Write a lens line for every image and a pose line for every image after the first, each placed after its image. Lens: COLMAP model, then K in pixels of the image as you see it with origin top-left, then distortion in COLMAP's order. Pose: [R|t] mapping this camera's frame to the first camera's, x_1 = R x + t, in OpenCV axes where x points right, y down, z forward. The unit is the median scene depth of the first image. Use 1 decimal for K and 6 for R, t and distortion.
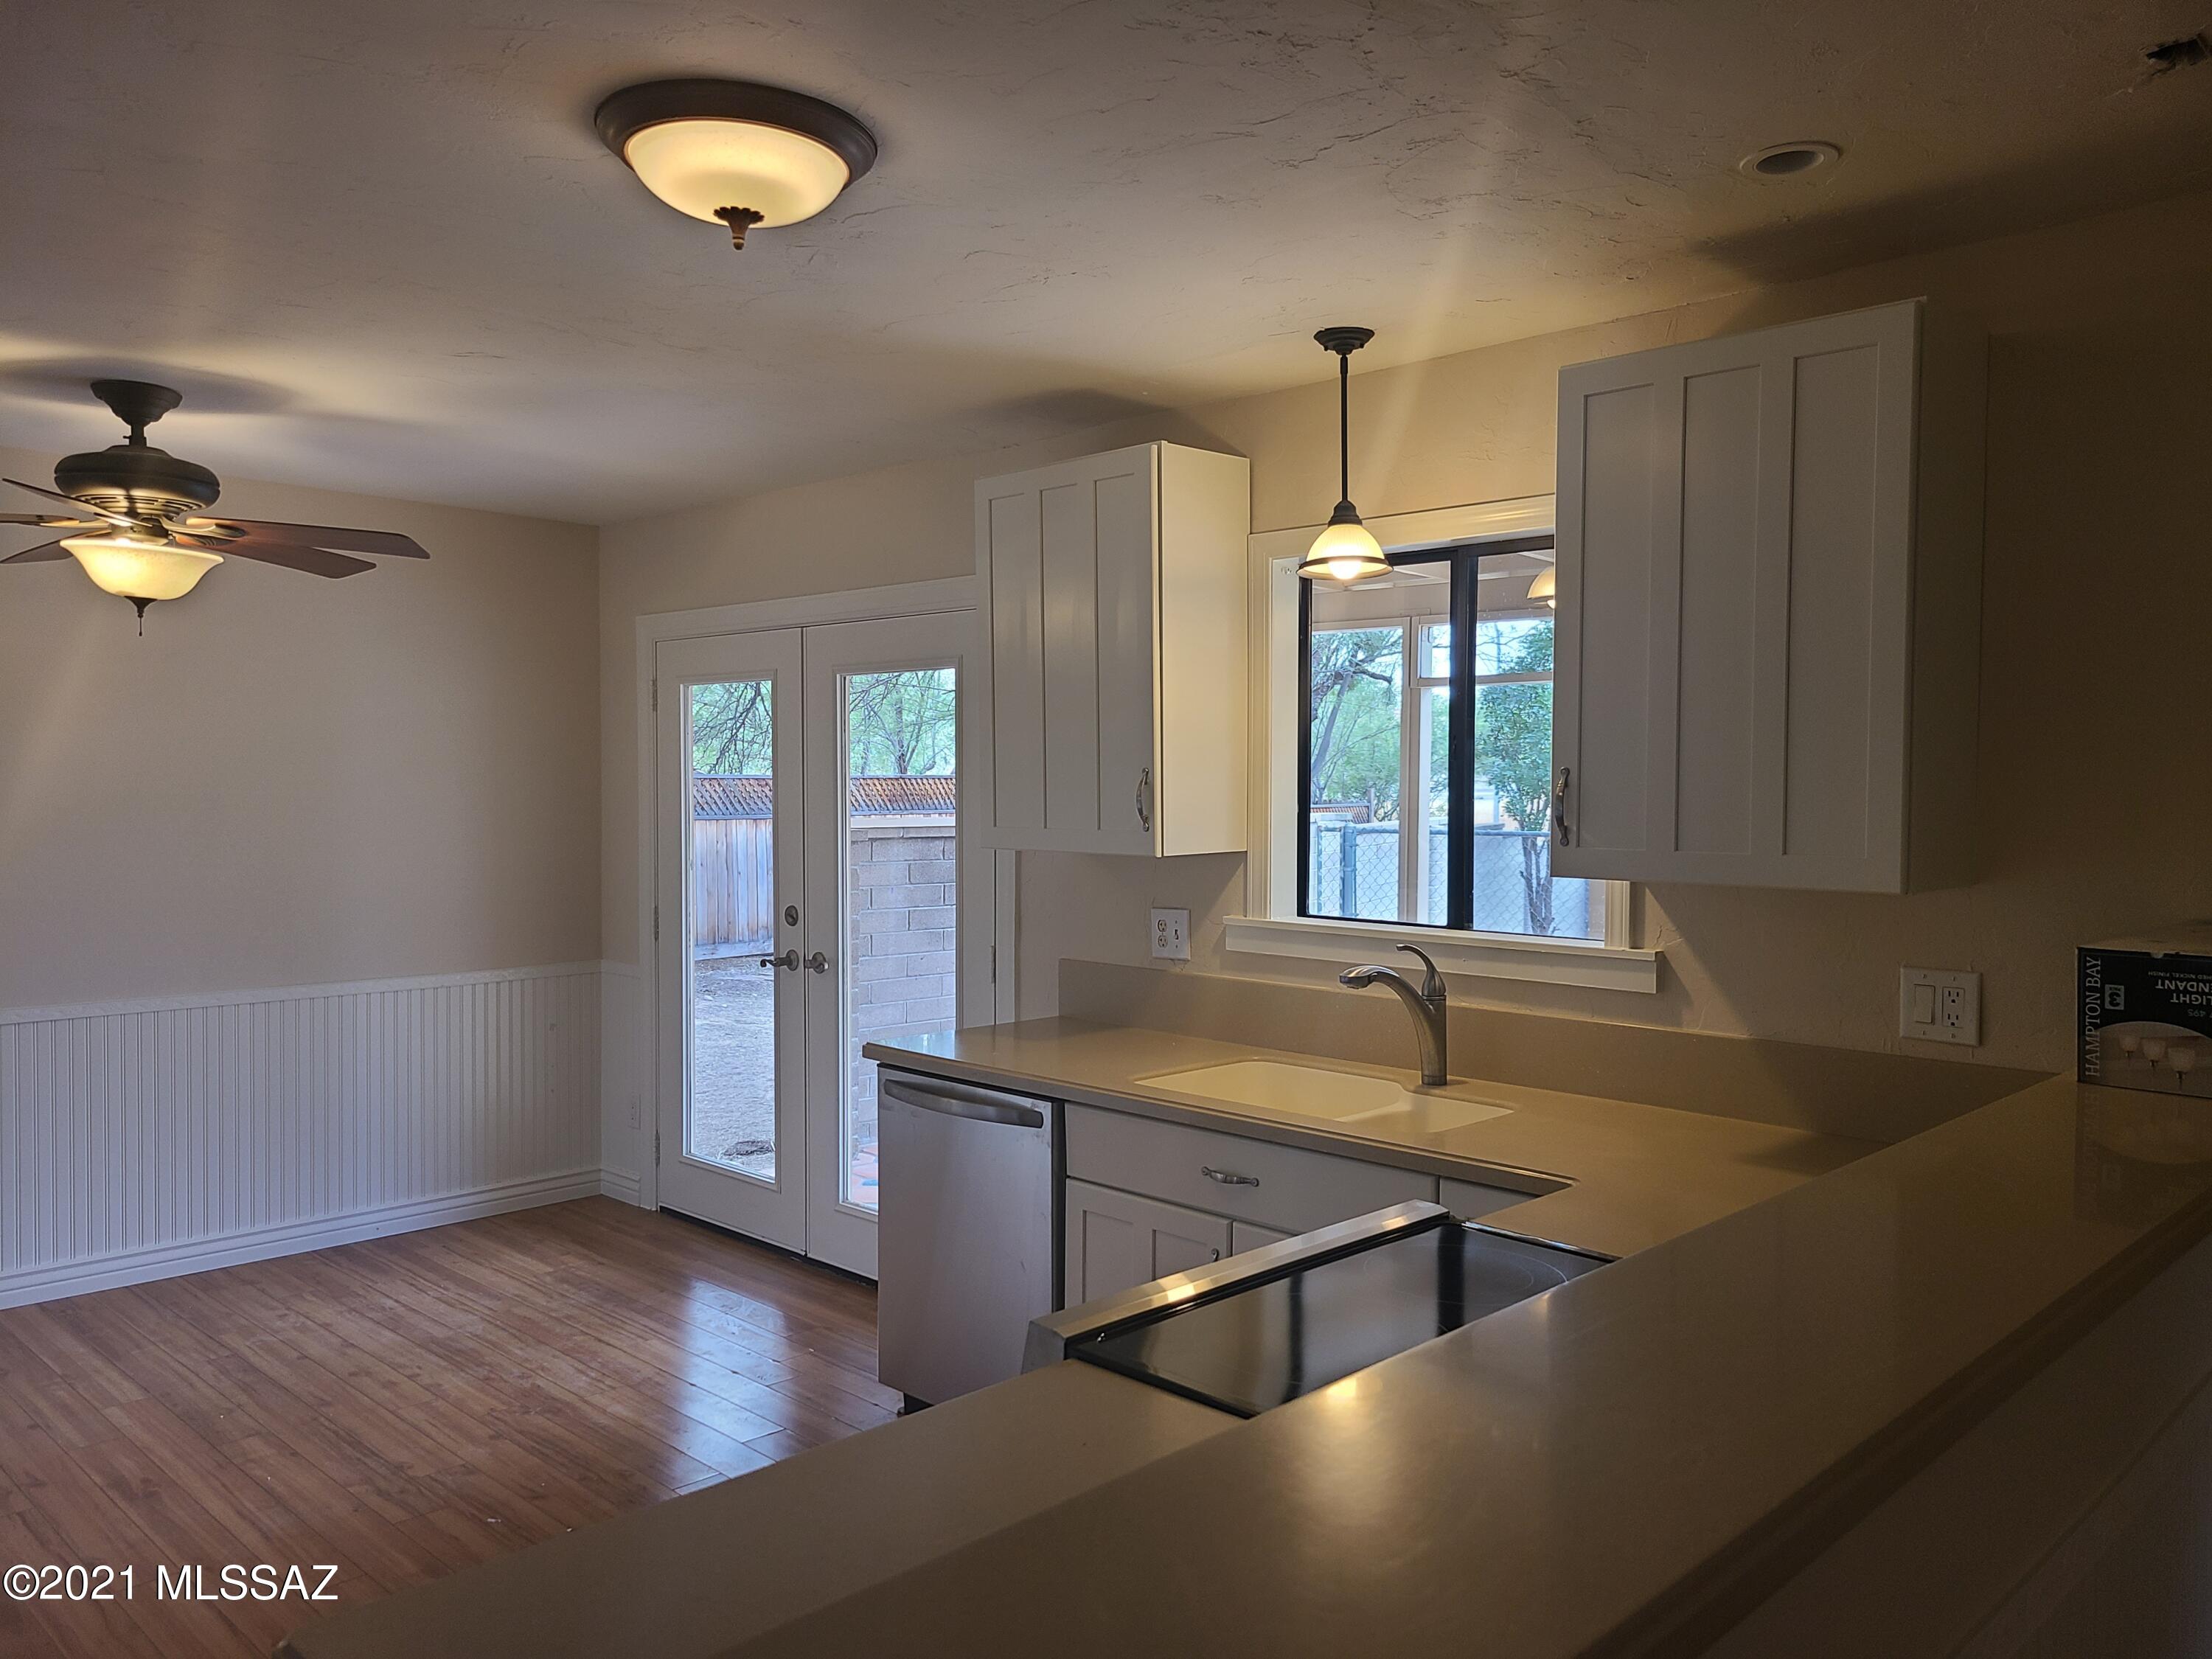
lens RADIAL K [[1653.3, 0, 1106.6], [0, 1653.3, 828.7], [0, 0, 1]] dist [0.041553, -0.014425]
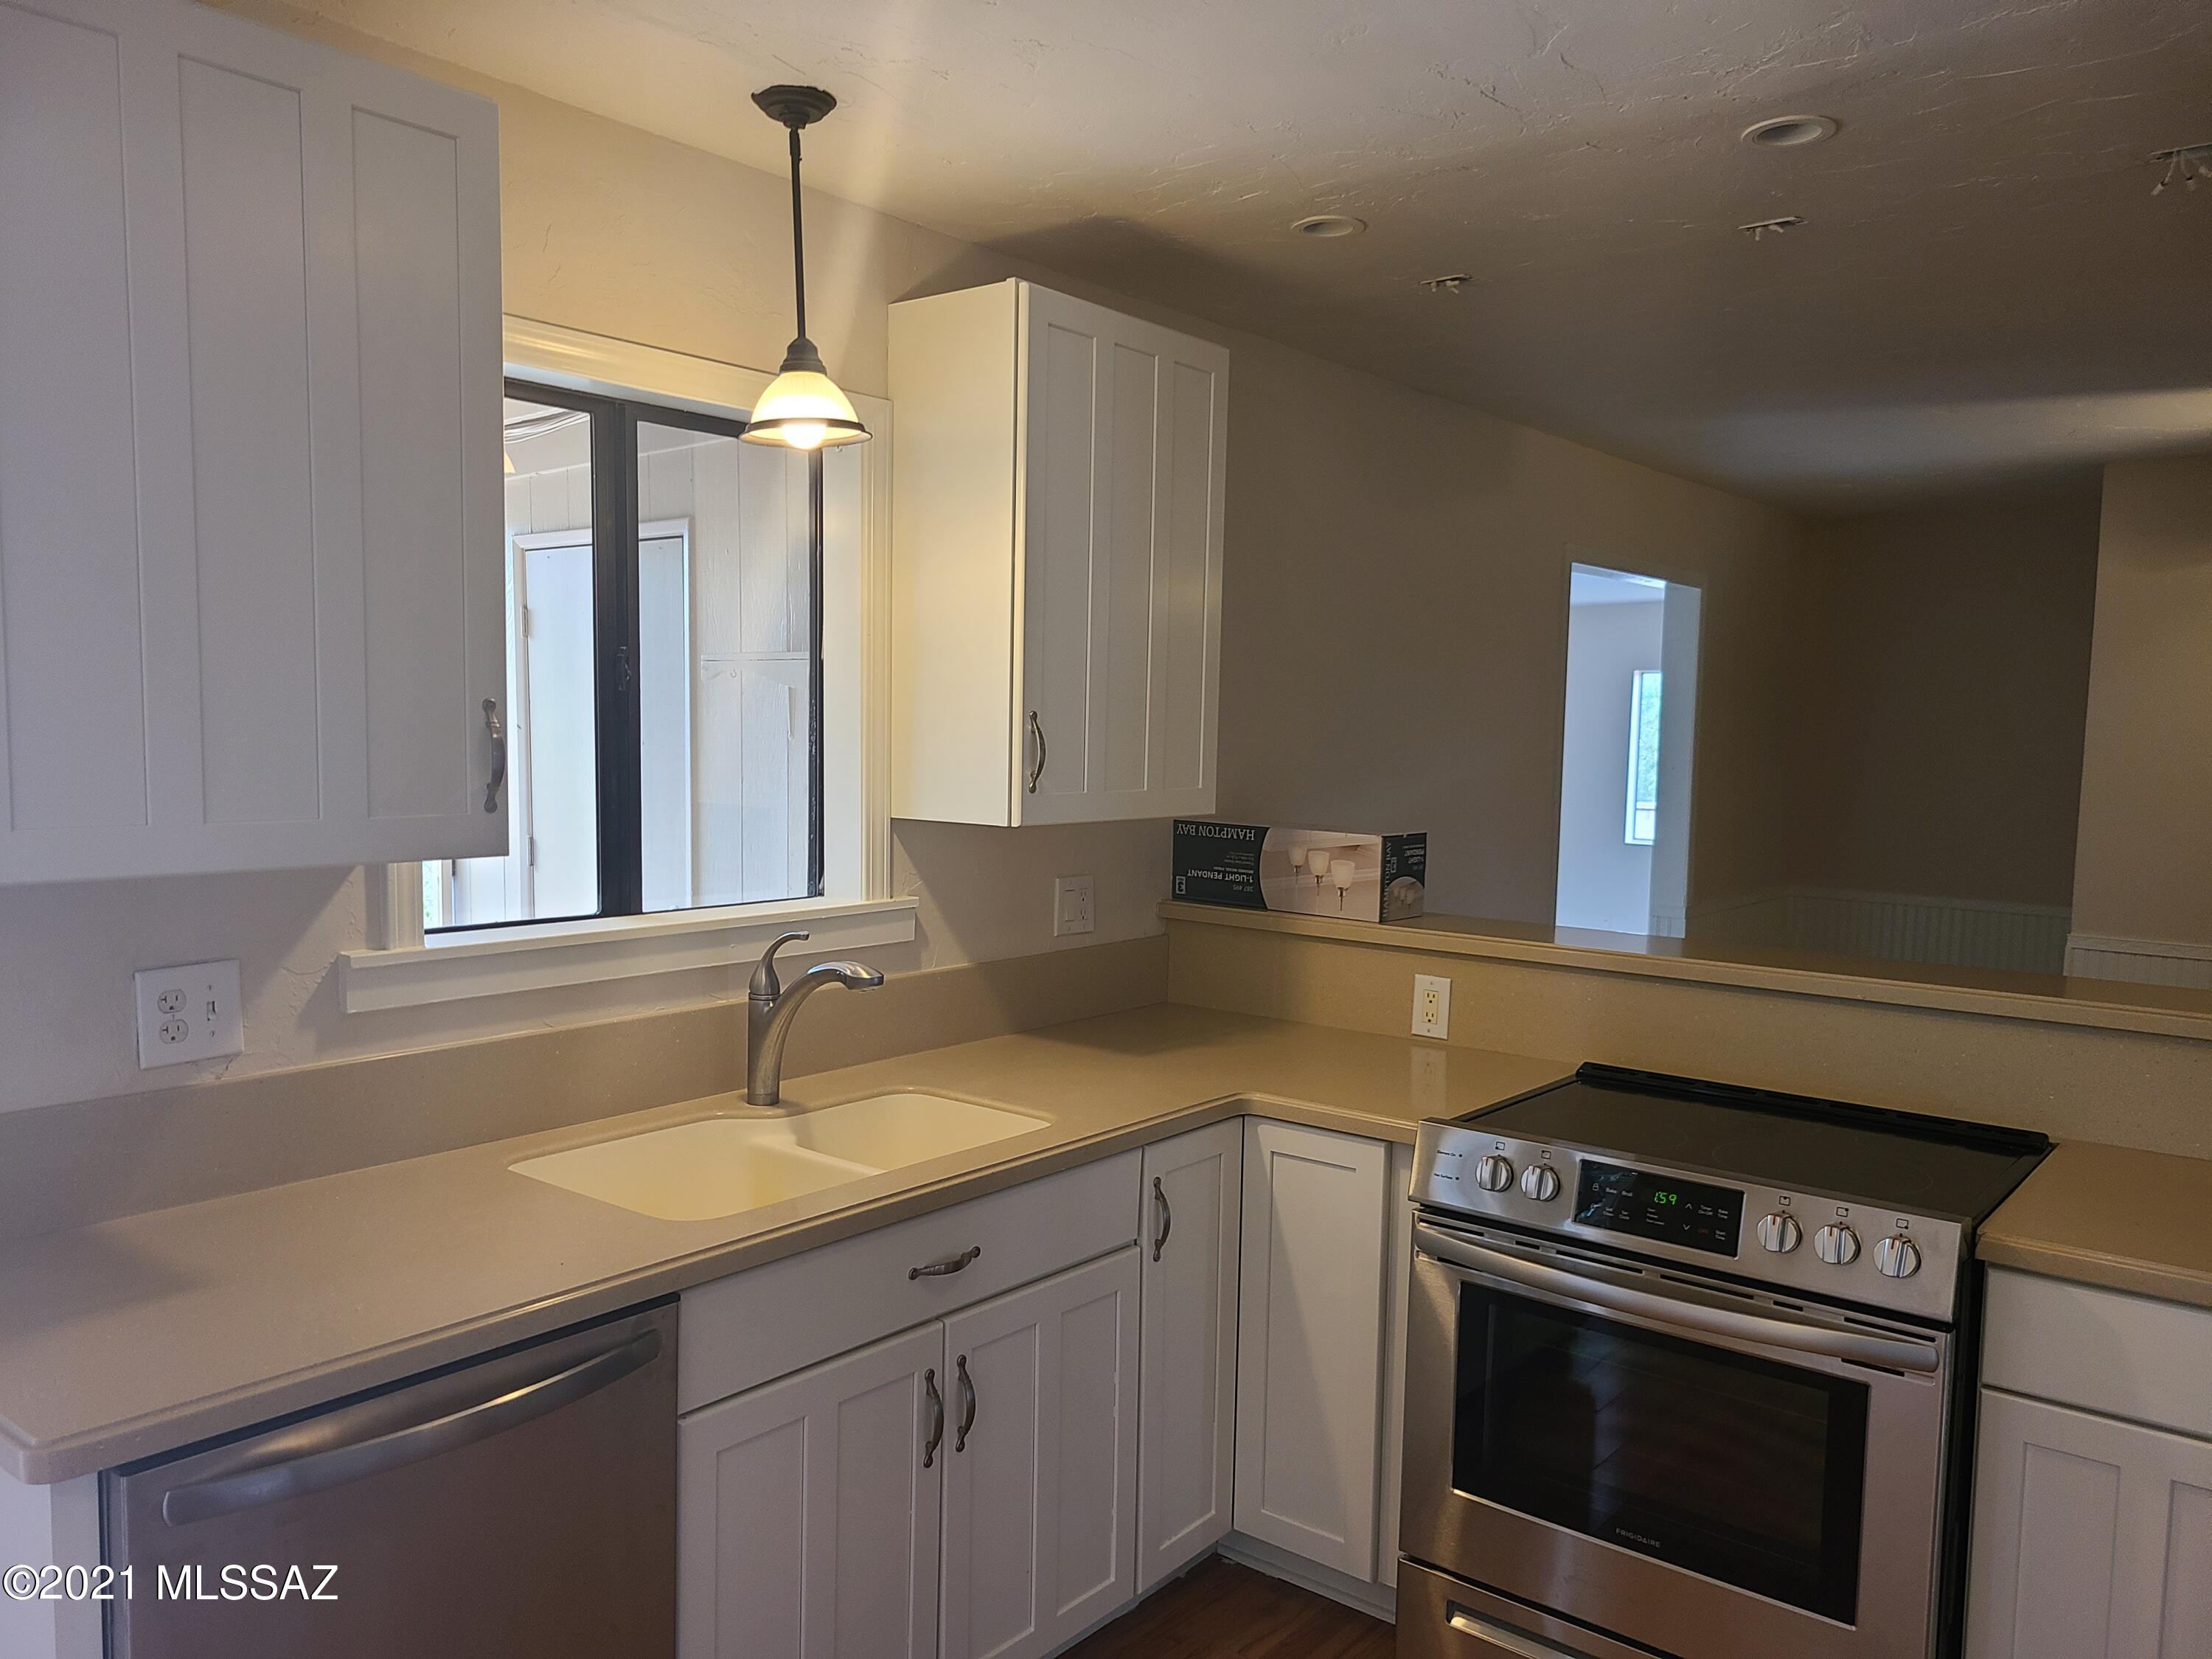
lens RADIAL K [[1653.3, 0, 1106.6], [0, 1653.3, 834.2], [0, 0, 1]] dist [0.041553, -0.014425]
pose [[-0.109544, -0.076970, 0.990997, -0.618229], [0.008962, 0.996880, 0.078417, -0.036835], [-0.993942, 0.017472, -0.108513, 0.949381]]
